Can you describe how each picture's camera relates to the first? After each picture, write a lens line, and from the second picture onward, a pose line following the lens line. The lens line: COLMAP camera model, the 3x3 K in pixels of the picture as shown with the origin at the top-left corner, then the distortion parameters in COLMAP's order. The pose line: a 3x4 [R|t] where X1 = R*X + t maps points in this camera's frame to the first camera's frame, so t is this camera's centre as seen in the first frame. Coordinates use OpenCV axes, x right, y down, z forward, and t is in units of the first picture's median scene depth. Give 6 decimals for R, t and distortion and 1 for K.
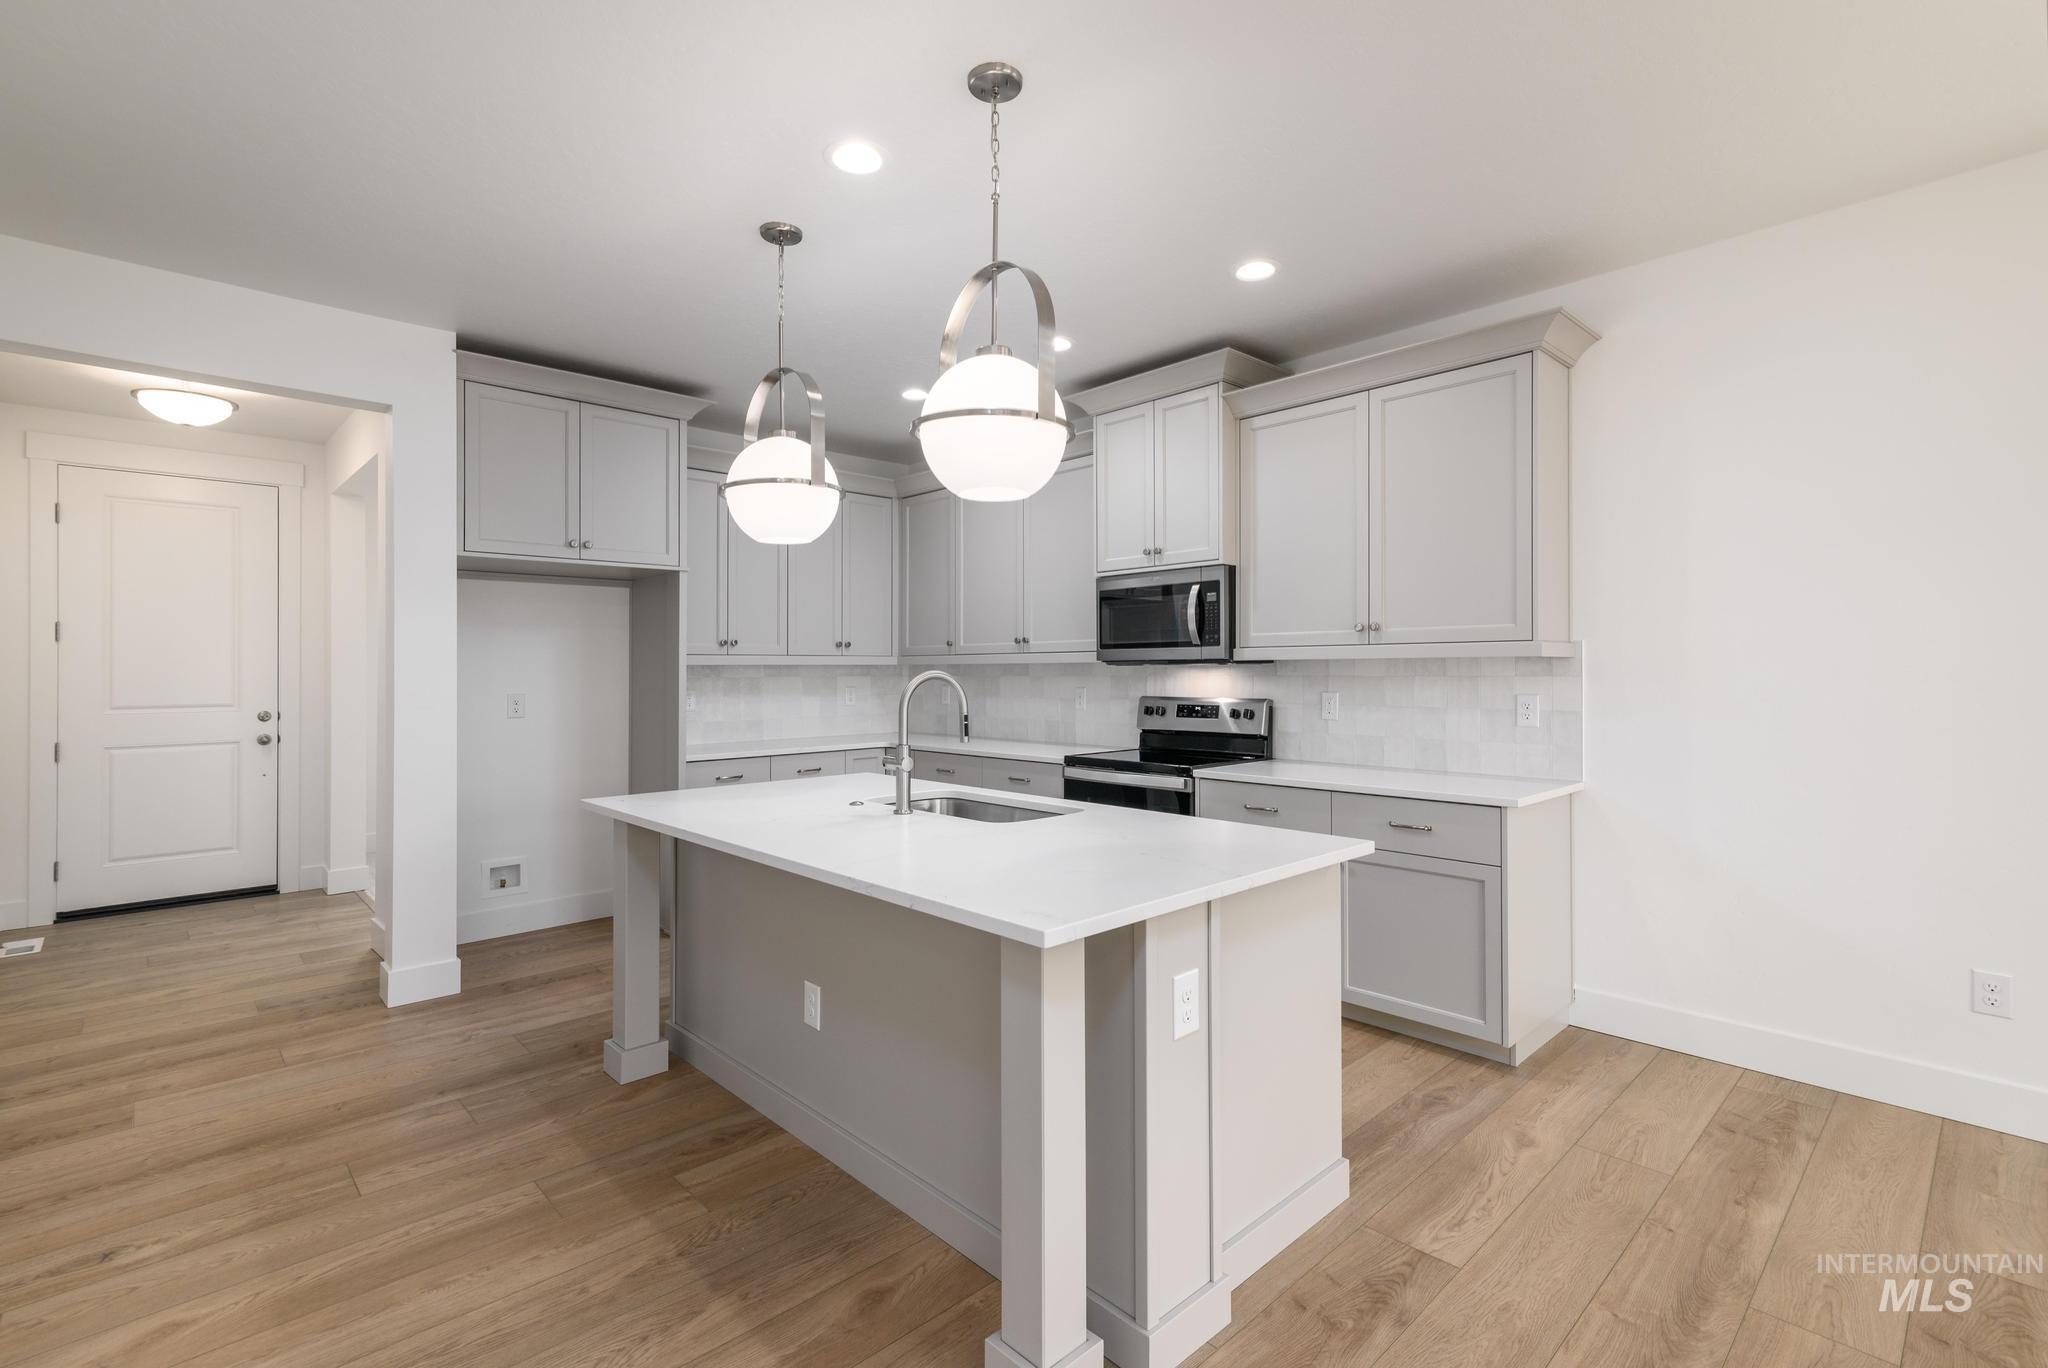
lens RADIAL K [[926.8, 0, 1018.6], [0, 926.8, 667.8], [0, 0, 1]] dist [0.008121, -0.000264]
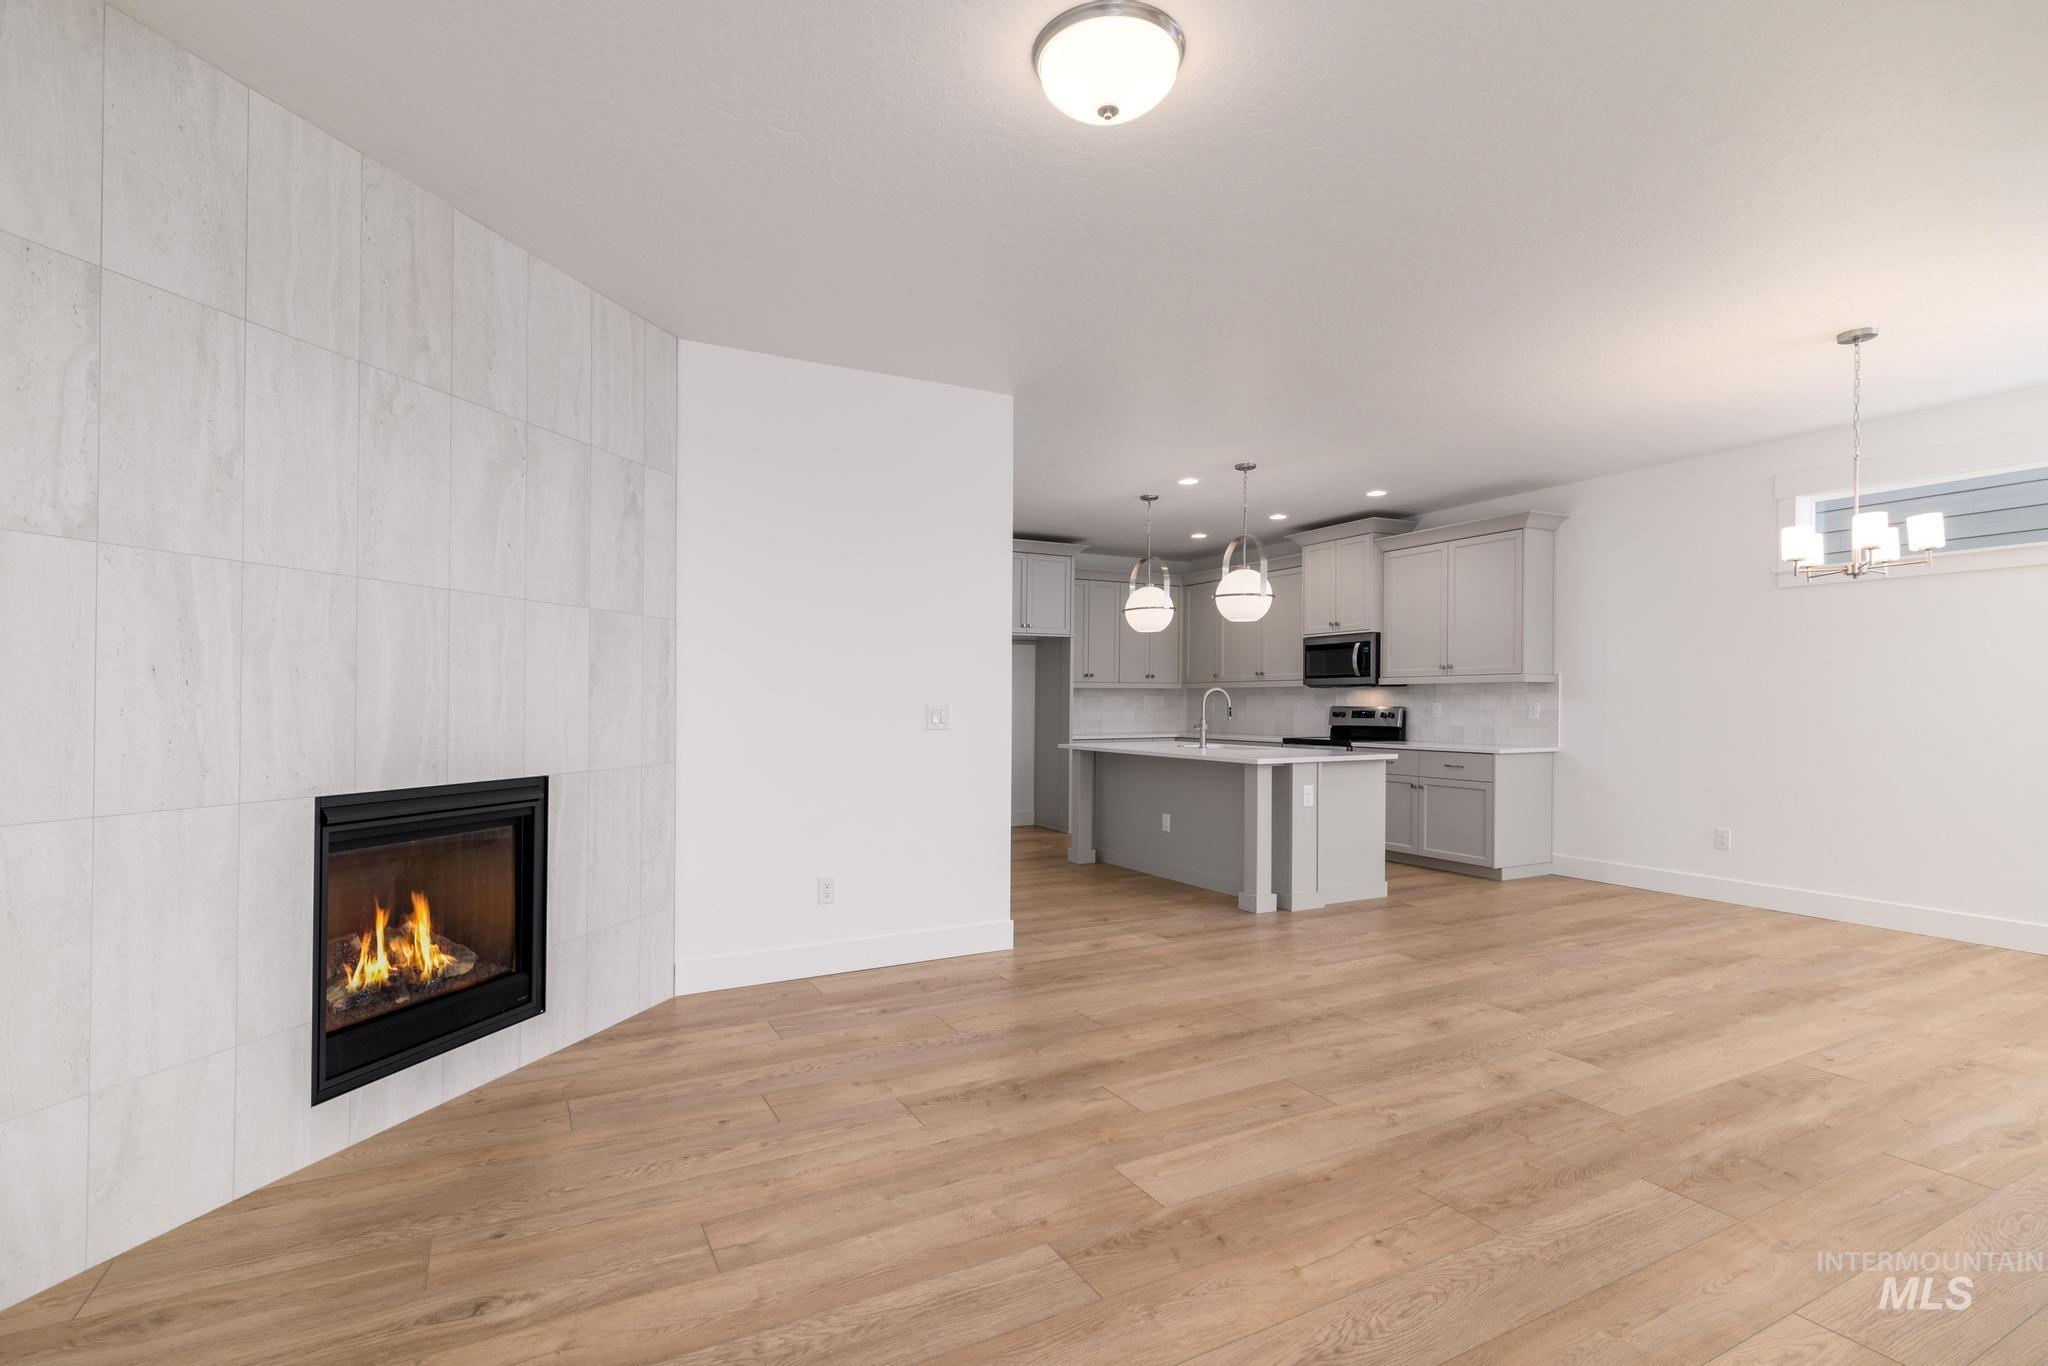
lens RADIAL K [[967.3, 0, 1008.7], [0, 967.3, 707.4], [0, 0, 1]] dist [0.004498, -0.000474]
pose [[0.965539, 0.006826, -0.260169, 0.025481], [-0.004681, 0.999950, 0.008861, 0.023125], [0.260217, -0.007337, 0.965522, -1.022098]]
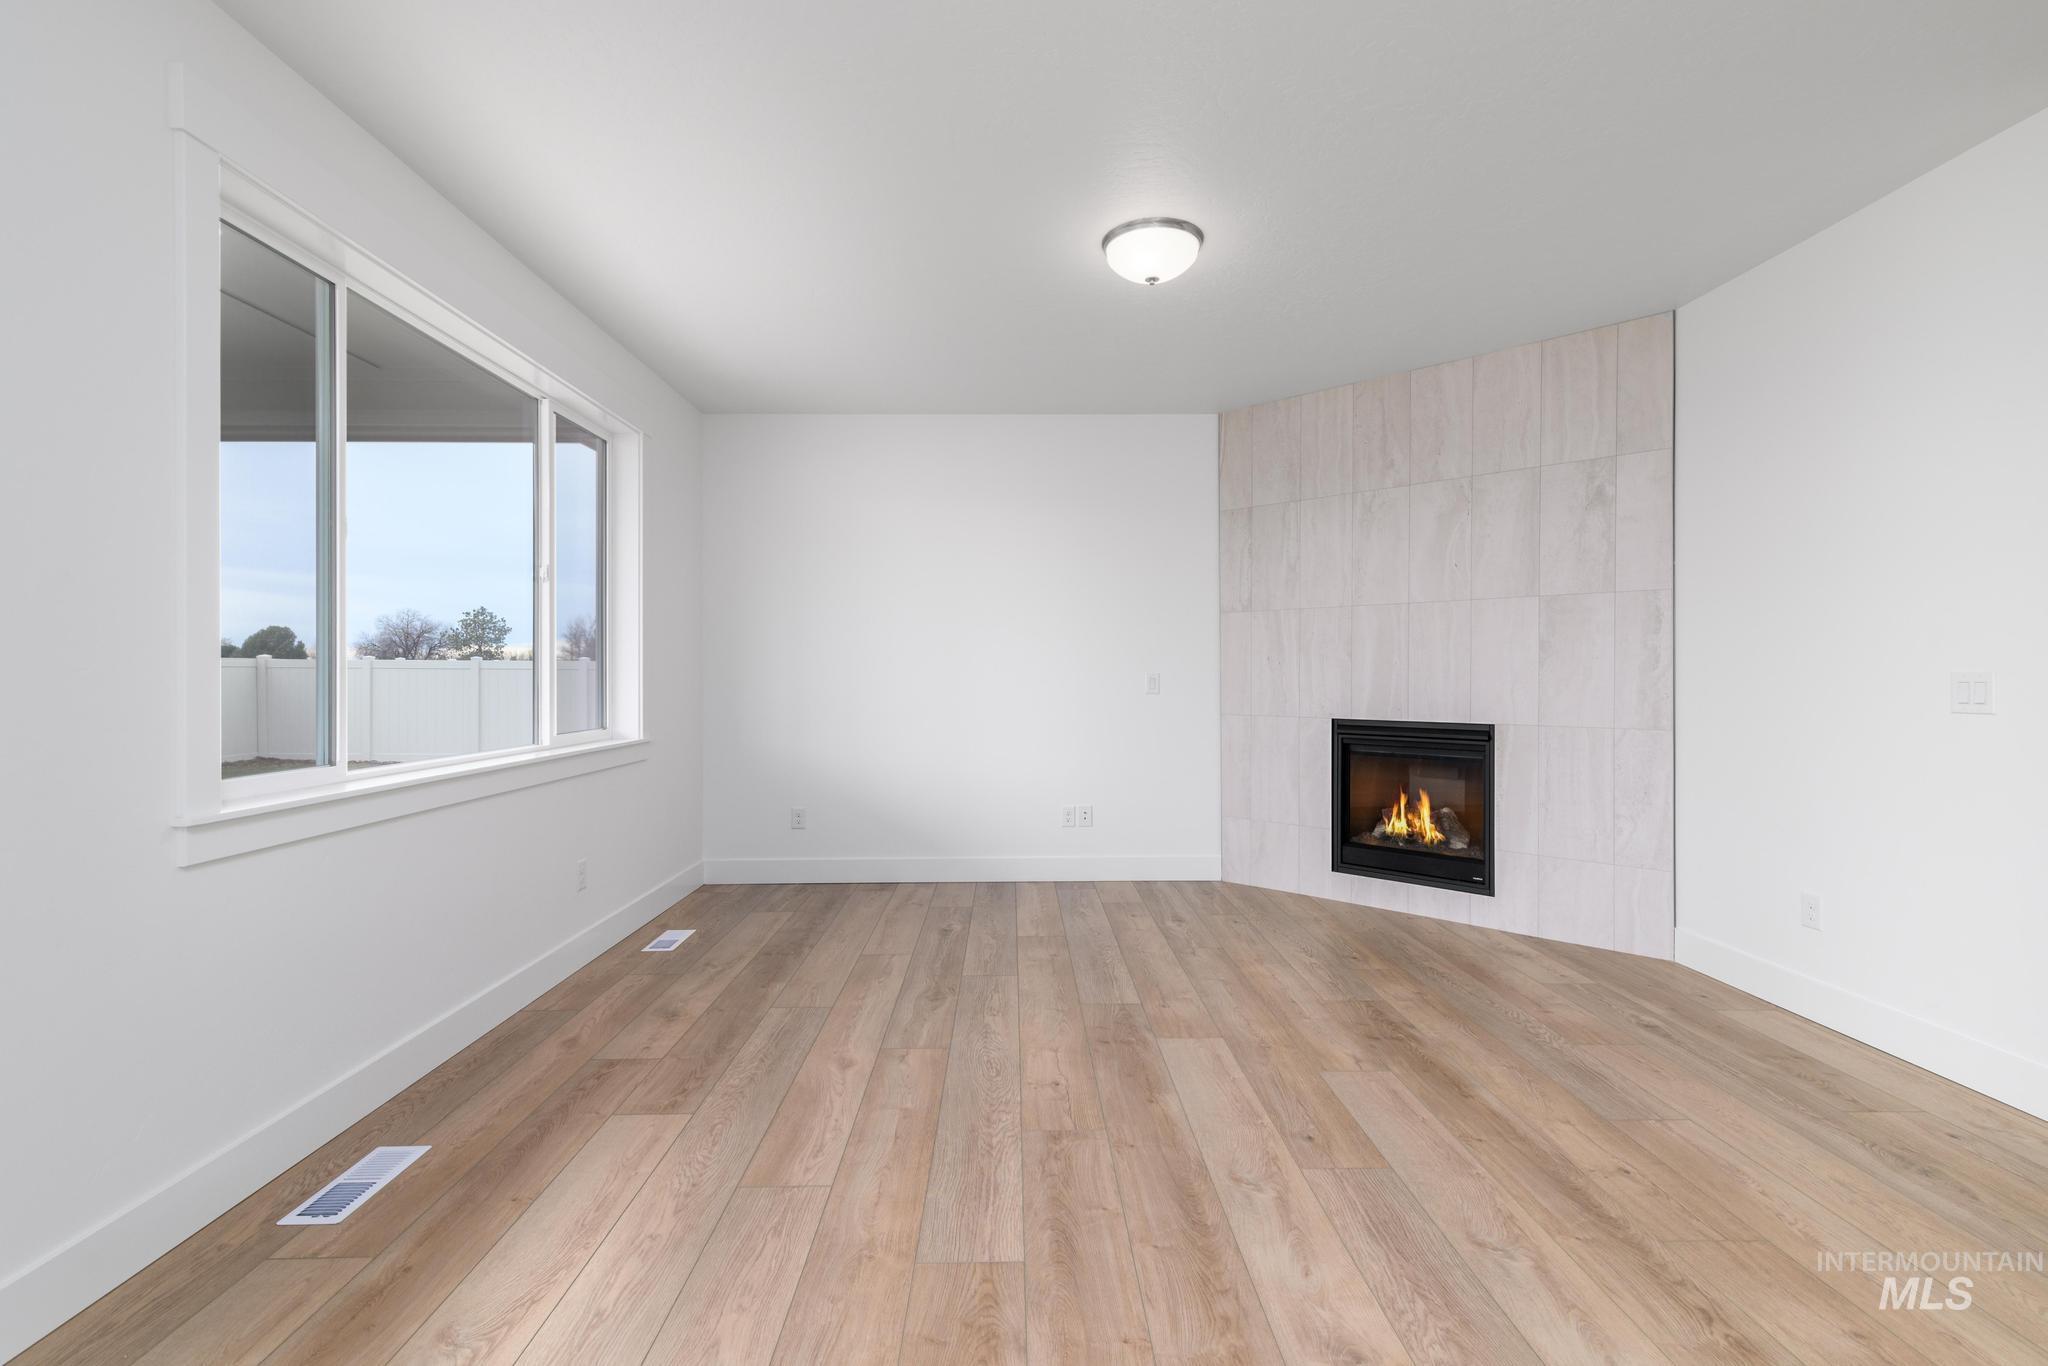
lens RADIAL K [[926.8, 0, 1018.6], [0, 926.8, 666.8], [0, 0, 1]] dist [0.008121, -0.000264]
pose [[-0.677030, 0.002729, -0.735951, 0.608603], [0.008560, 0.999955, -0.004167, 0.022401], [0.735906, -0.009121, -0.677022, 0.001640]]
